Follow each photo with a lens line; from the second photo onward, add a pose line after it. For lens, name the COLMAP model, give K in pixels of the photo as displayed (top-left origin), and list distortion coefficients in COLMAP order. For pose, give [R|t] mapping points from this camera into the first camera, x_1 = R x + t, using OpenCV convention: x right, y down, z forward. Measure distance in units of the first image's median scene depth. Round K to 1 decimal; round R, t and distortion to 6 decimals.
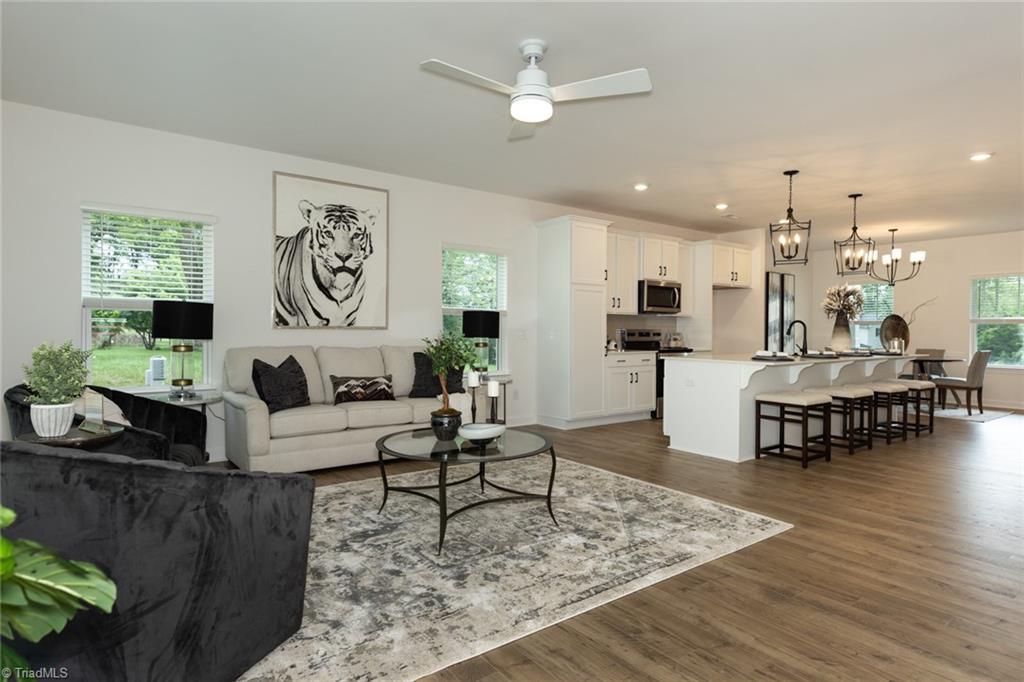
lens RADIAL K [[567.9, 0, 515.7], [0, 567.9, 334.2], [0, 0, 1]] dist [0.004730, 0.000080]
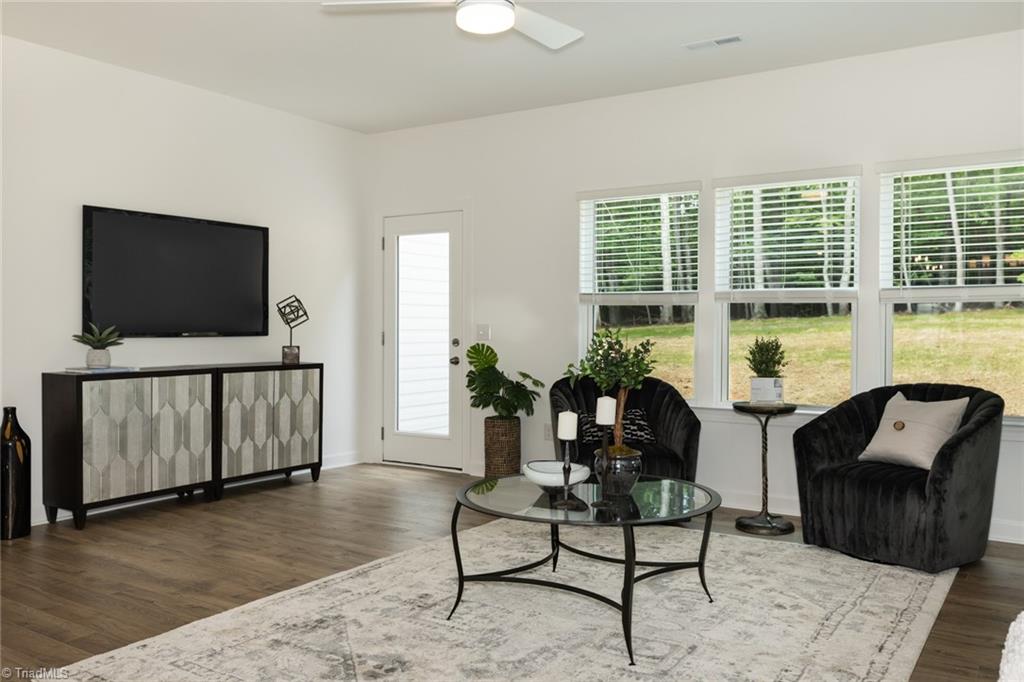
lens RADIAL K [[843.3, 0, 512.0], [0, 843.3, 341.0], [0, 0, 1]] dist [0.001497, 0.003671]
pose [[-0.940700, -0.005128, -0.339201, 0.201121], [-0.014513, 0.999579, 0.025139, -0.009141], [0.338929, 0.028571, -0.940378, 1.153862]]
